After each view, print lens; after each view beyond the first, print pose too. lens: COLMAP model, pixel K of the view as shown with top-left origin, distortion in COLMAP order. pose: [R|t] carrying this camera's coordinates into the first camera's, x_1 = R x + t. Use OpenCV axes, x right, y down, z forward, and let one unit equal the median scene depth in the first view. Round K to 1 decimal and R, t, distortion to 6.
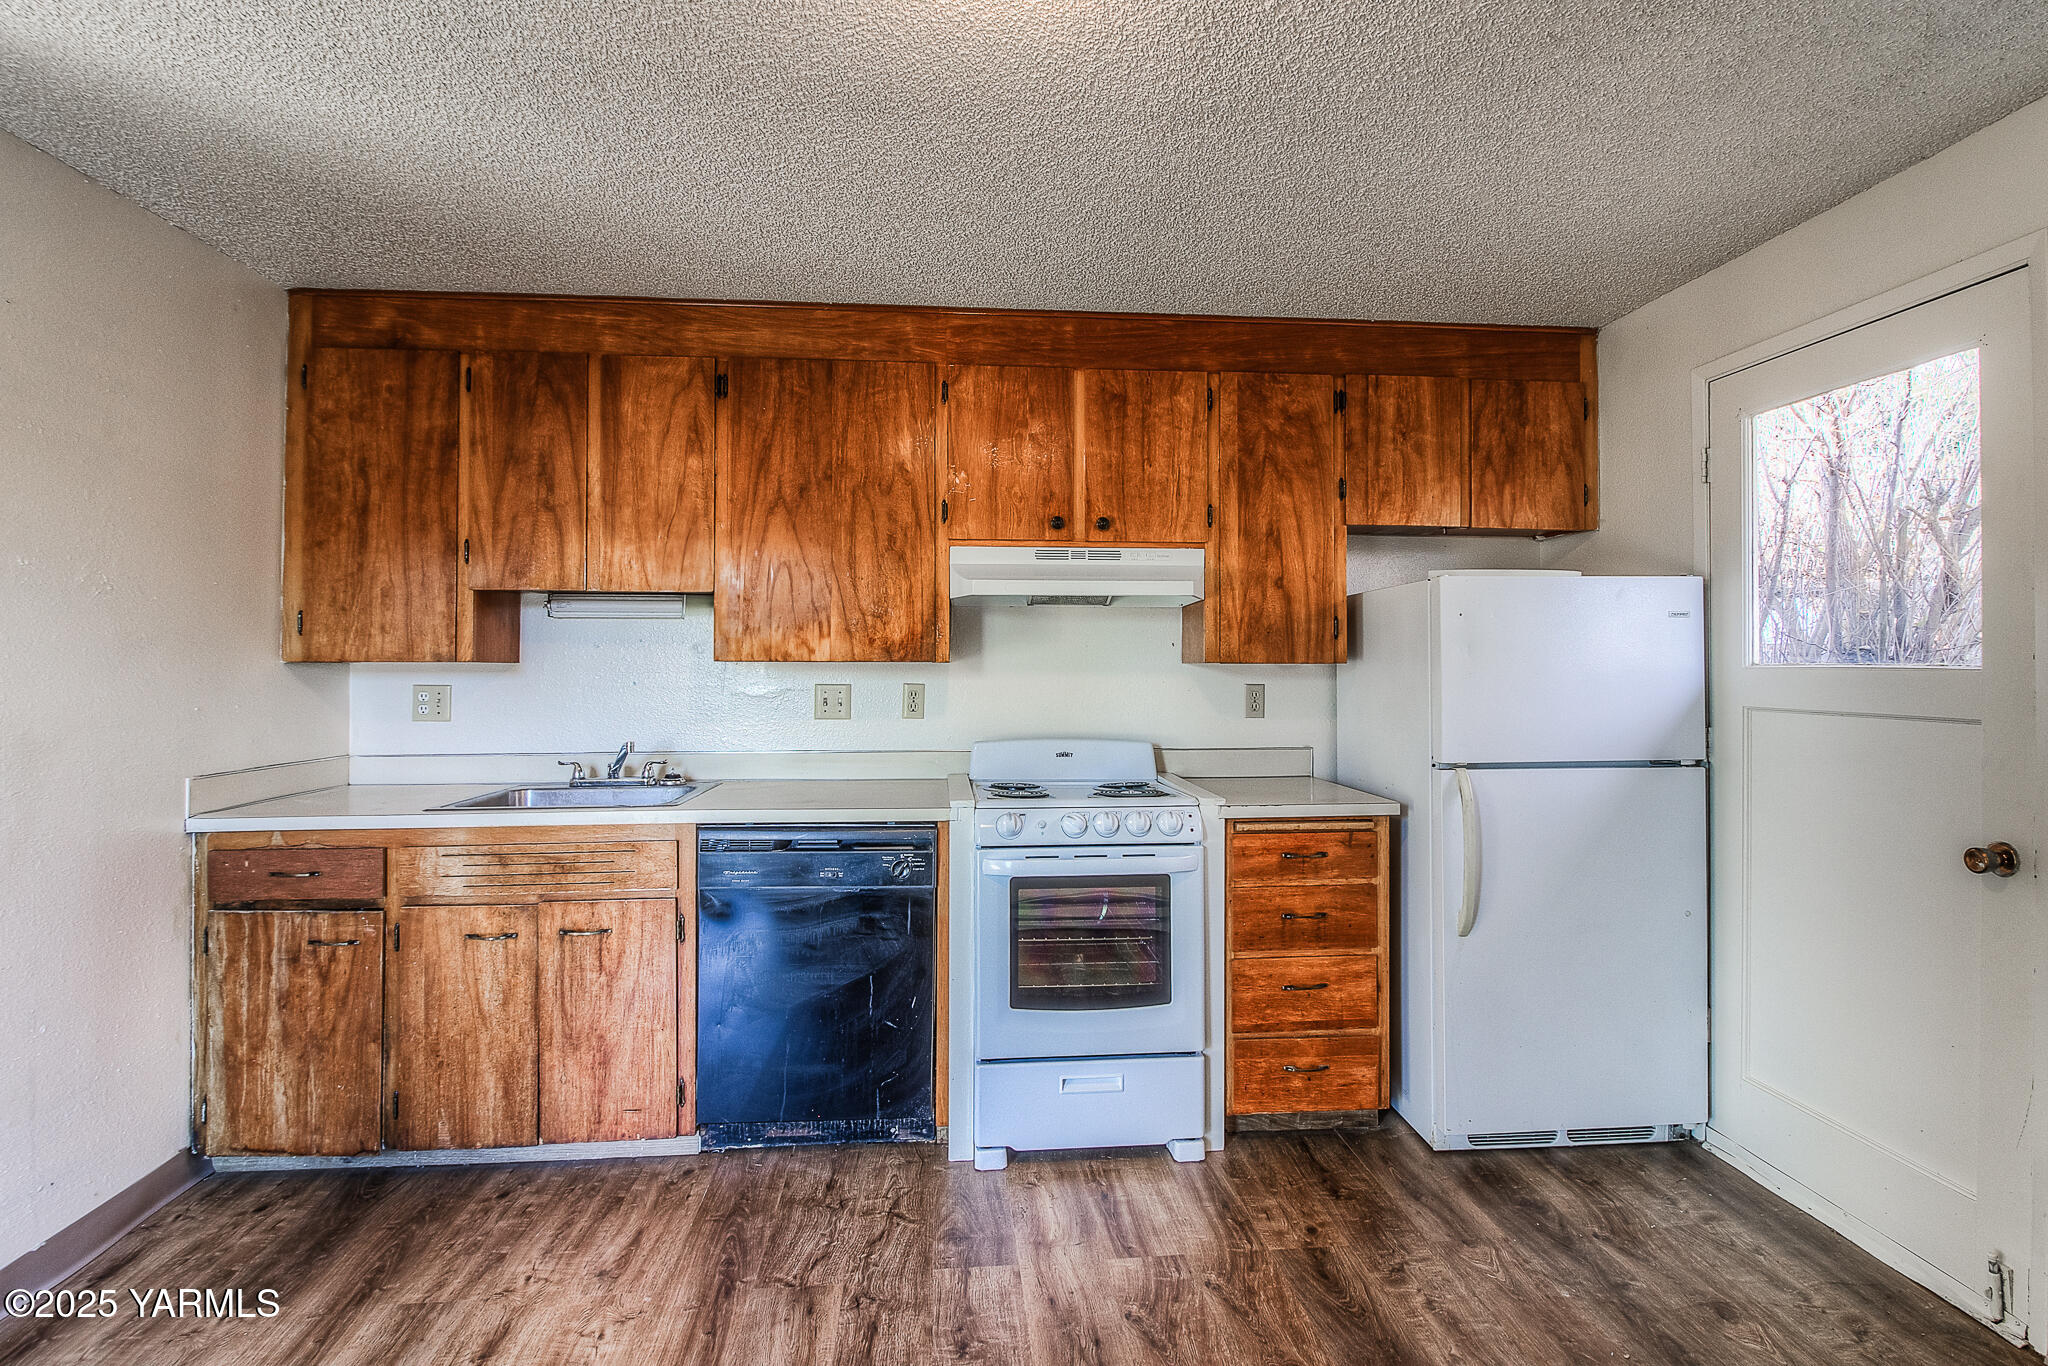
lens RADIAL K [[991.2, 0, 1038.2], [0, 991.2, 664.0], [0, 0, 1]] dist [0.000425, -0.013707]
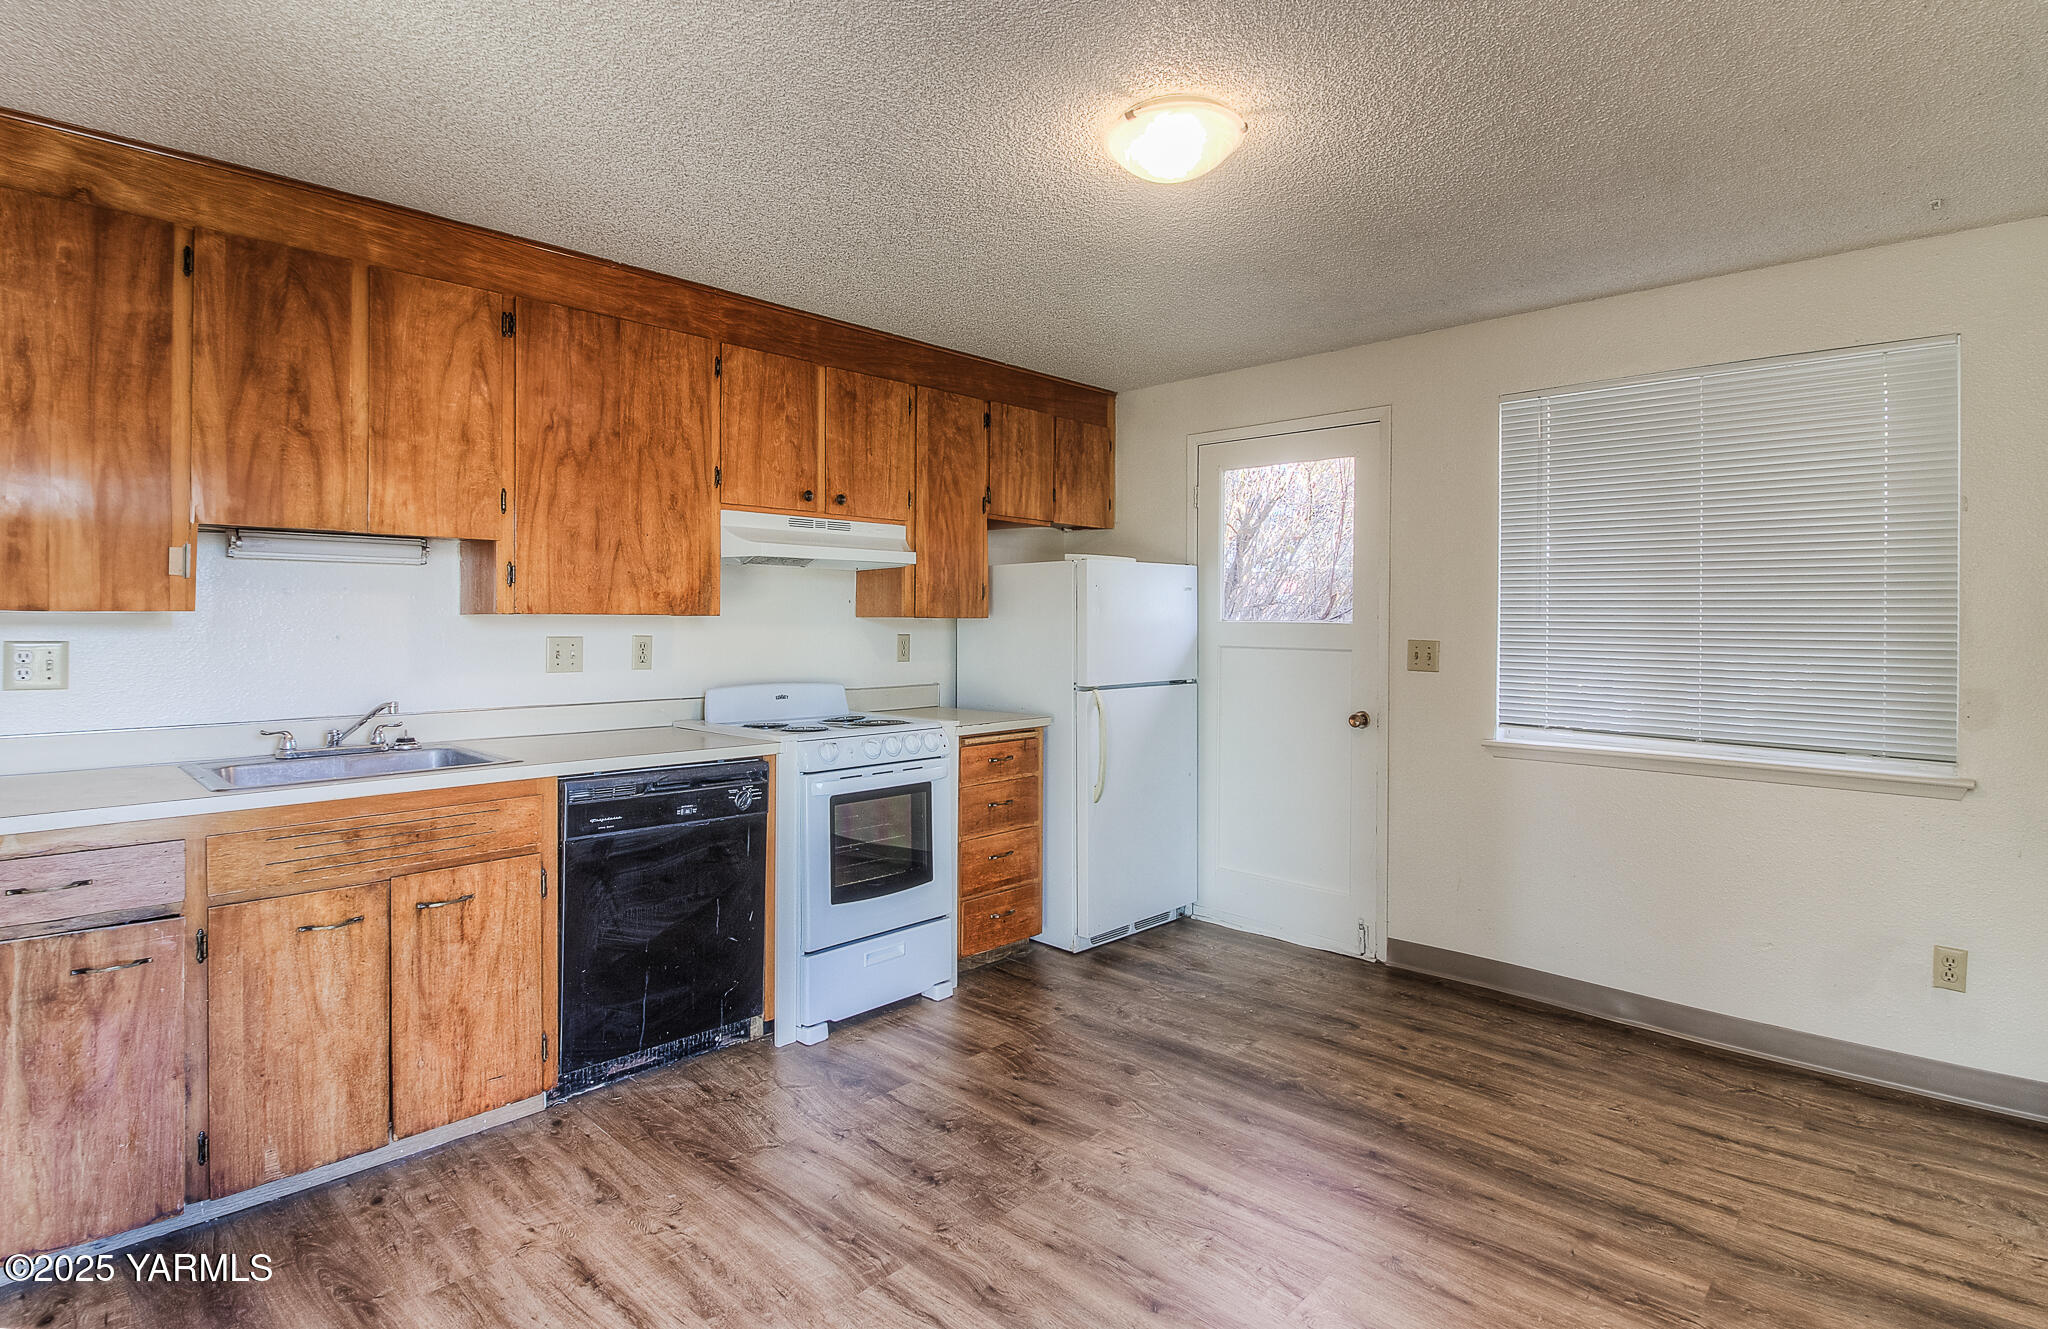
lens RADIAL K [[1022.8, 0, 1019.9], [0, 1022.8, 632.8], [0, 0, 1]] dist [-0.002072, -0.012940]
pose [[0.754368, -0.004493, 0.656436, -0.611856], [-0.006801, 0.999869, 0.014659, -0.001599], [-0.656417, -0.015523, 0.754239, -0.072240]]
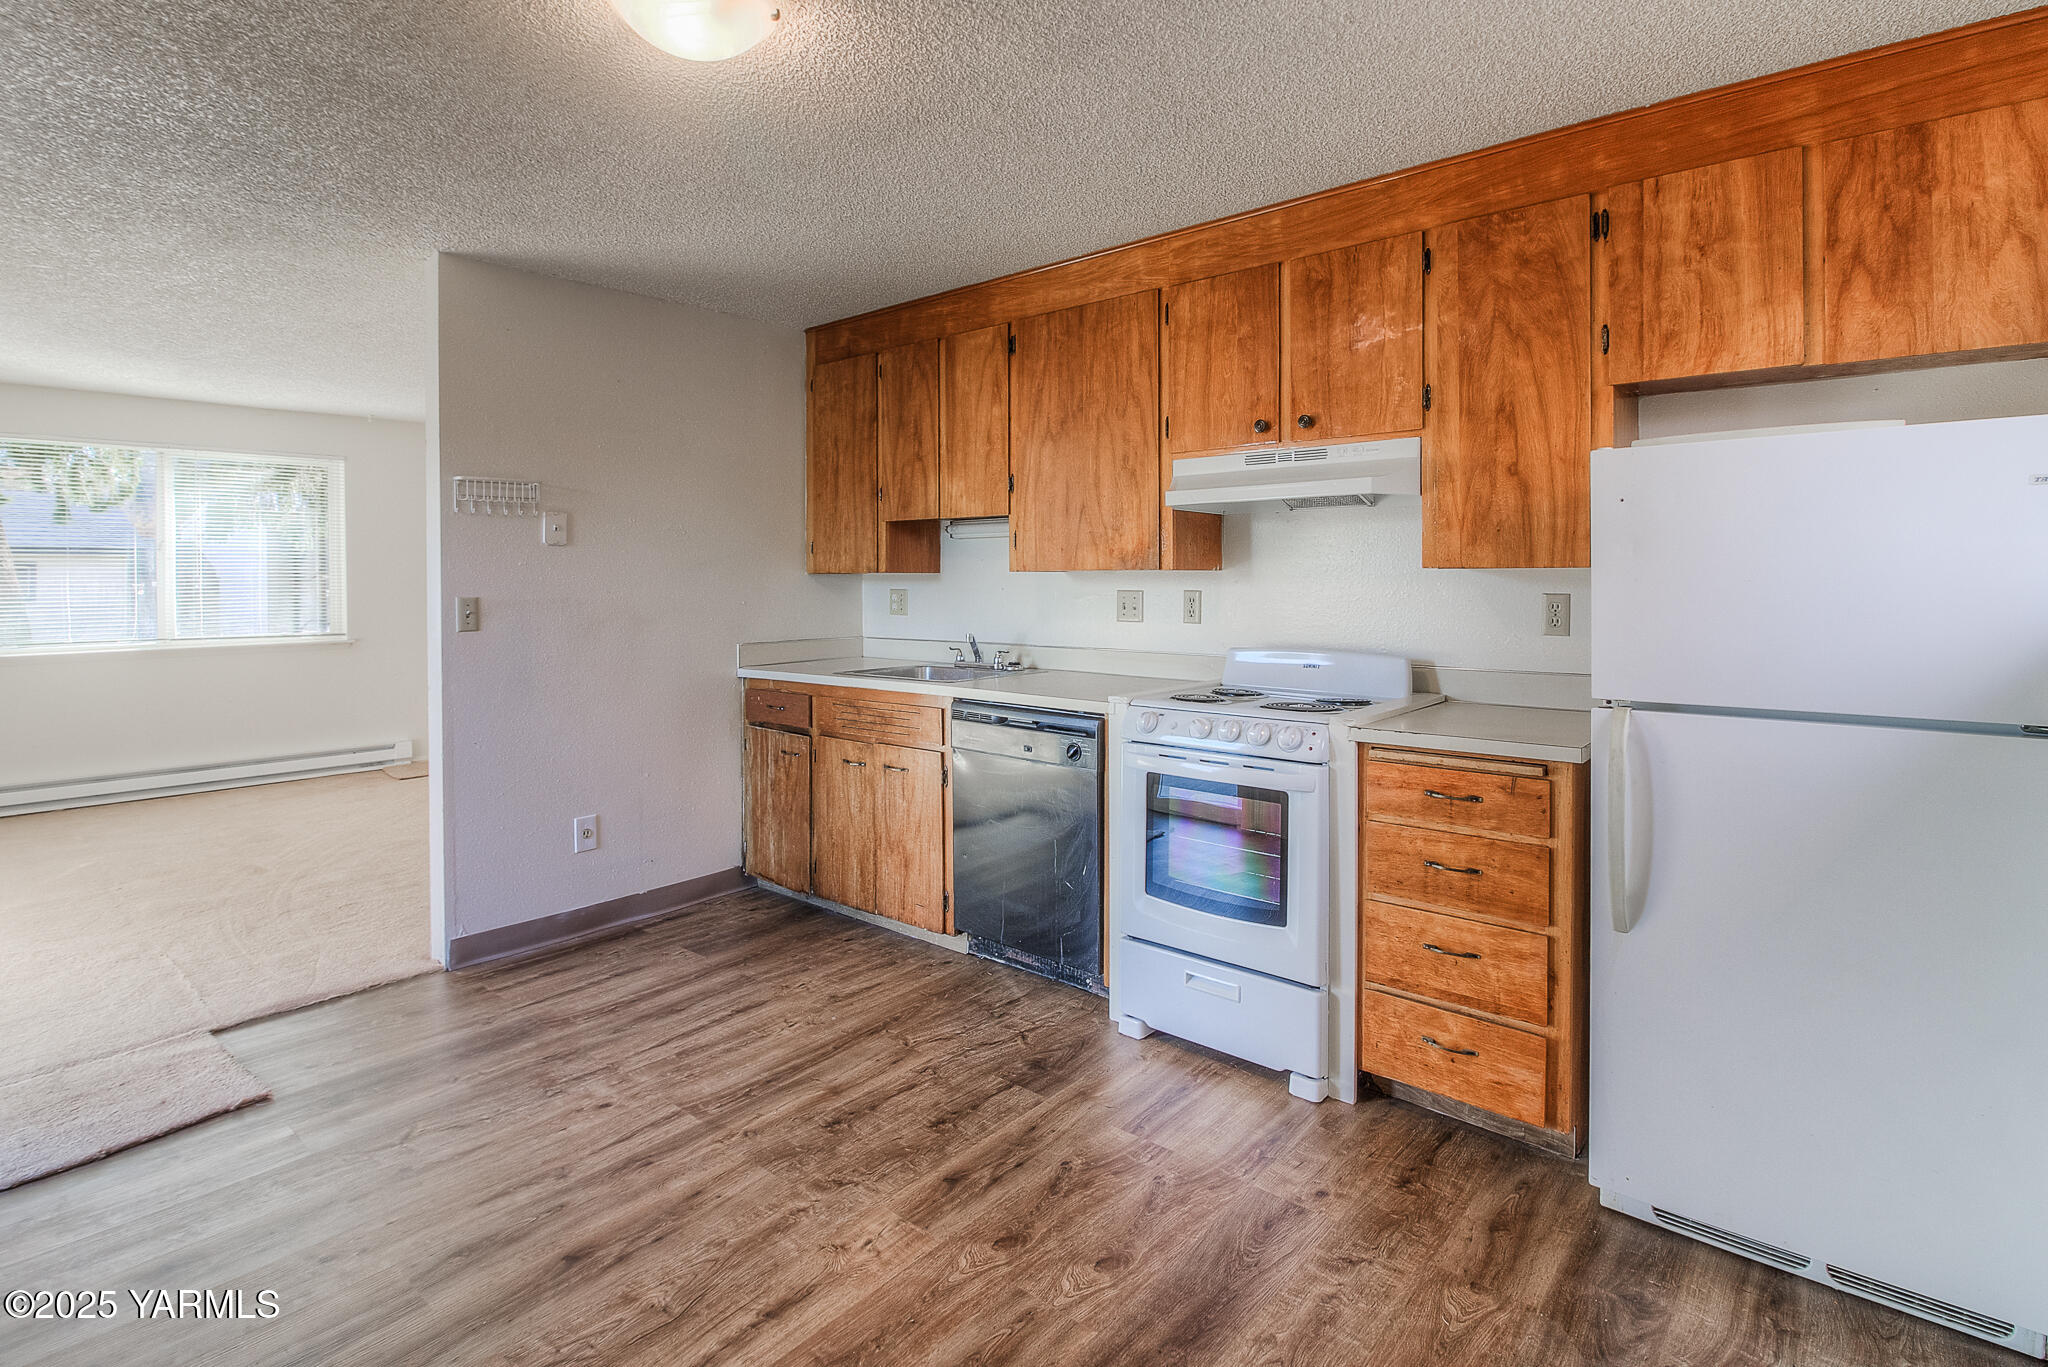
lens RADIAL K [[1021.8, 0, 1017.7], [0, 1021.8, 596.9], [0, 0, 1]] dist [0.000093, -0.012793]
pose [[0.688452, 0.010835, -0.725201, 0.618704], [0.007810, 0.999720, 0.022351, 0.001420], [0.725240, -0.021051, 0.688175, 0.135512]]
